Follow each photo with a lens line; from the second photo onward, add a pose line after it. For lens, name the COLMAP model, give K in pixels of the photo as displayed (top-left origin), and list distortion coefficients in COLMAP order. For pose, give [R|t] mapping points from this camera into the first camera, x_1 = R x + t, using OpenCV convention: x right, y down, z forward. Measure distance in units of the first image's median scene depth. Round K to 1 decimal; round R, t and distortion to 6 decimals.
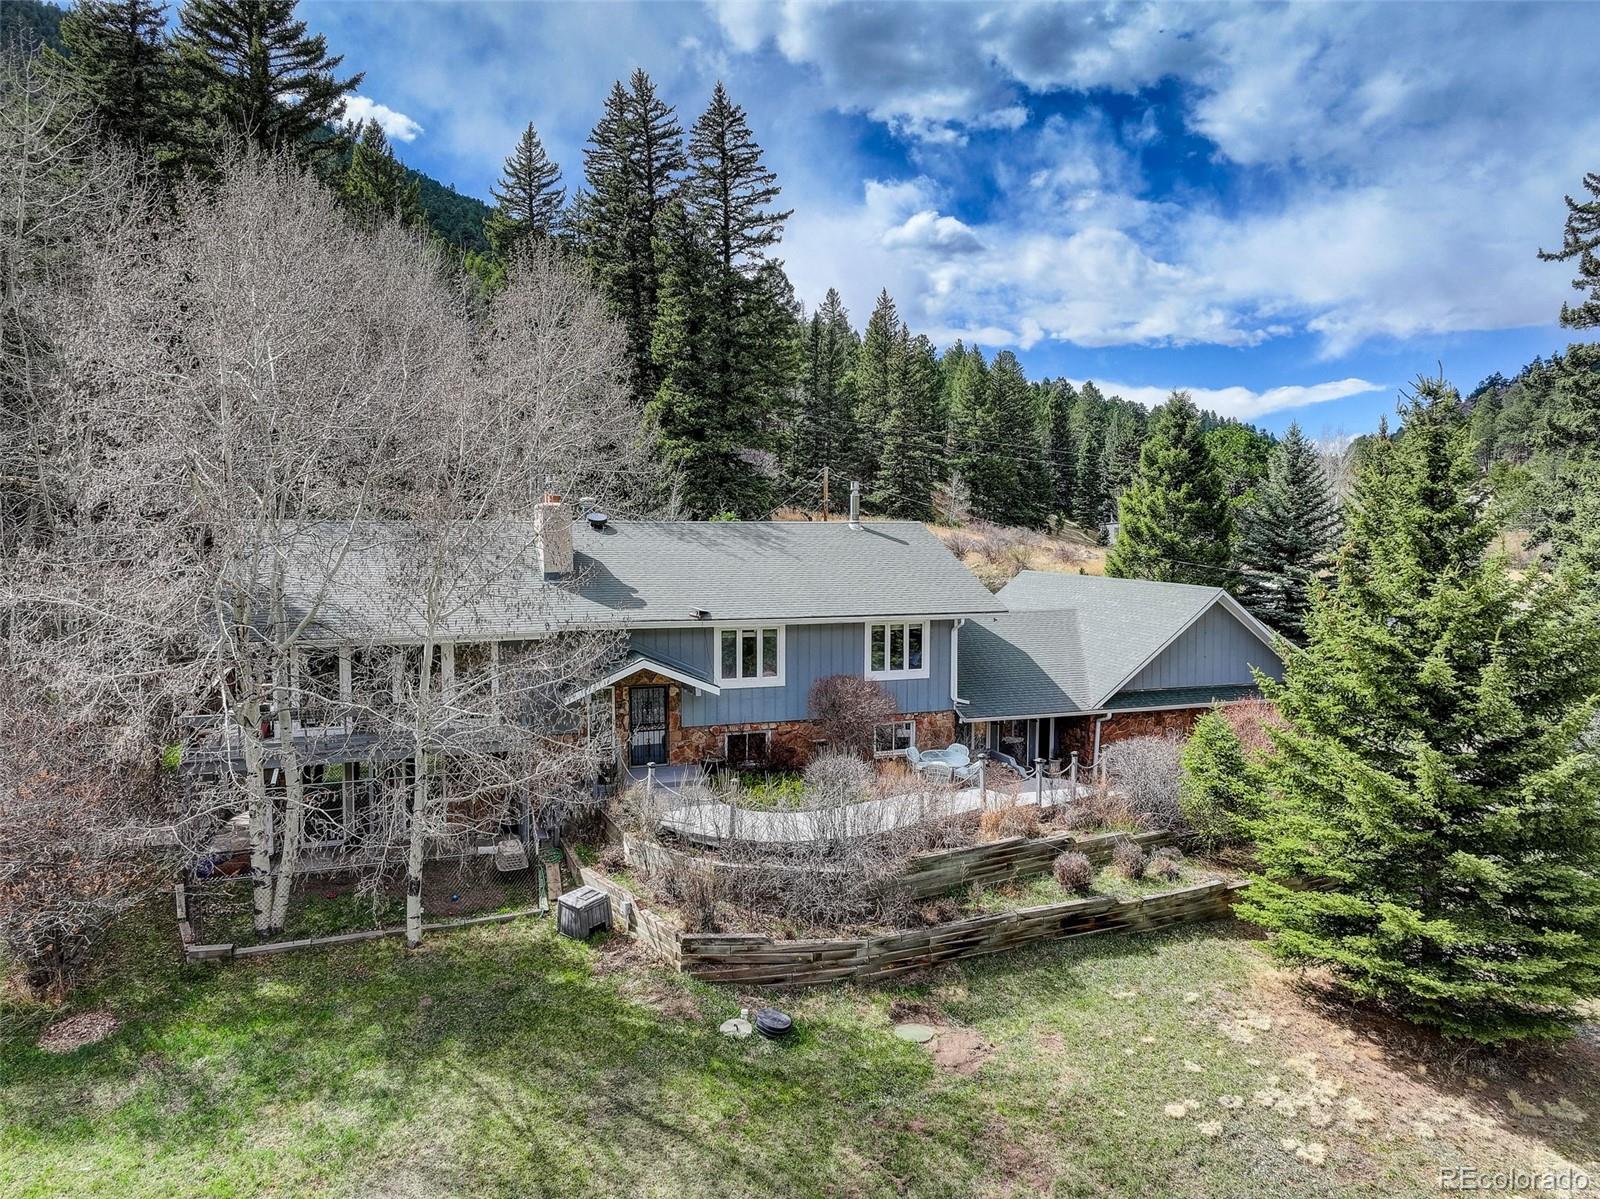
lens RADIAL K [[1107.4, 0, 800.0], [0, 1107.4, 599.5], [0, 0, 1]] dist [0.002329, 0.020498]
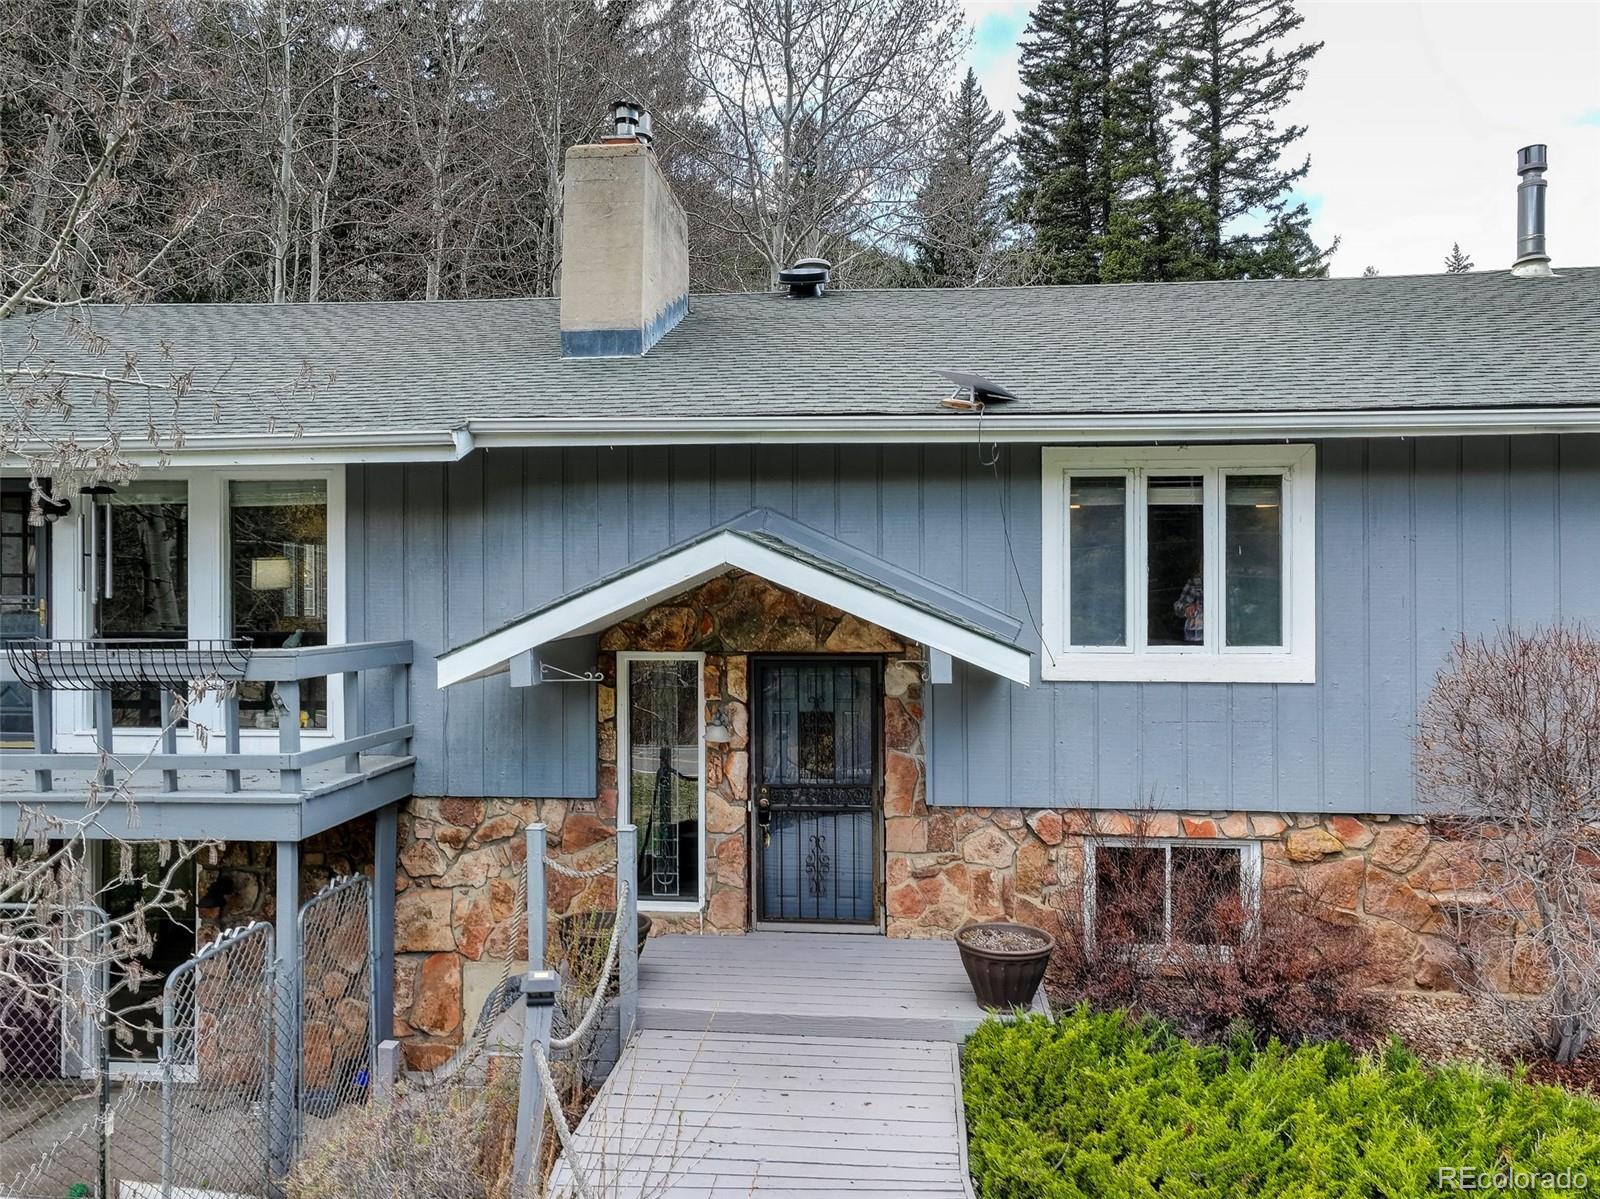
lens RADIAL K [[1107.4, 0, 800.0], [0, 1107.4, 599.5], [0, 0, 1]] dist [0.002329, 0.020498]
pose [[0.903352, -0.003712, -0.428883, -0.014192], [-0.027892, 0.997337, -0.067382, 0.102990], [0.427992, 0.072832, 0.900843, 0.905487]]
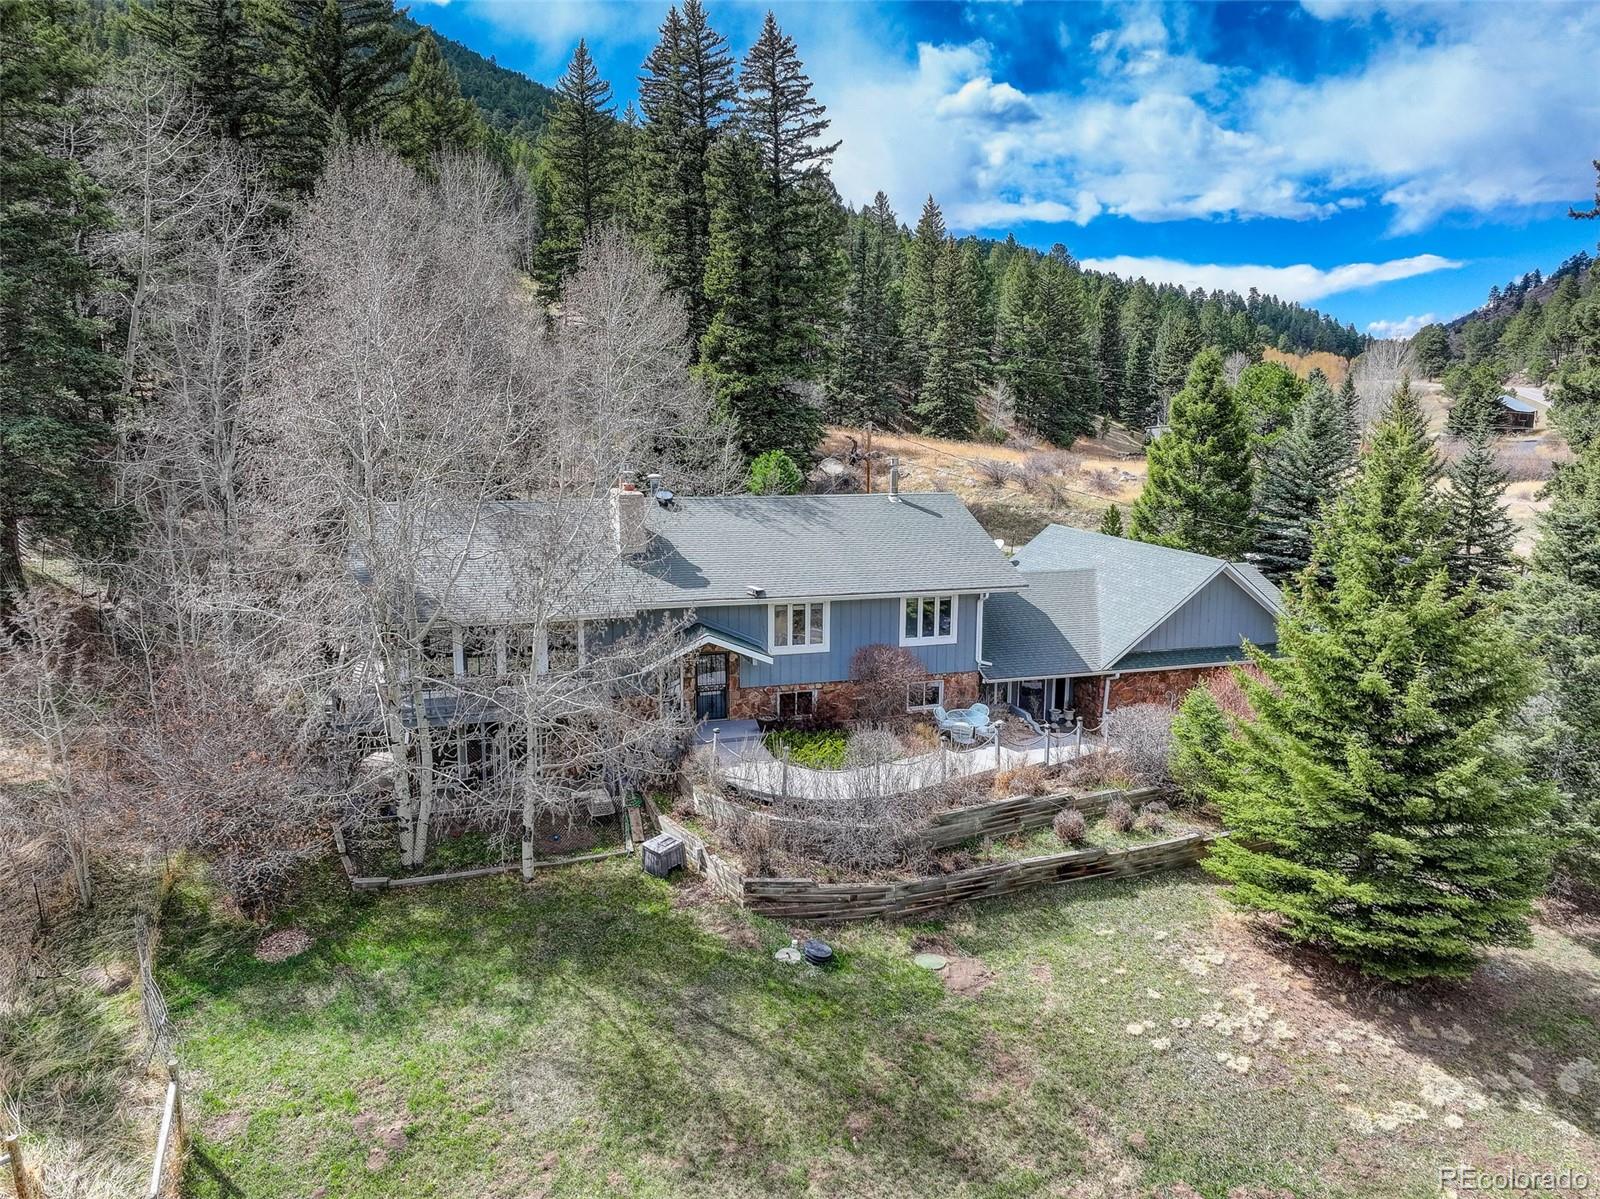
lens RADIAL K [[1107.2, 0, 799.1], [0, 1107.2, 597.6], [0, 0, 1]] dist [-0.000871, 0.006487]
pose [[0.999104, 0.010657, -0.040957, 0.001707], [-0.006391, 0.994669, 0.102920, -0.123478], [0.041836, -0.102566, 0.993846, -0.173215]]
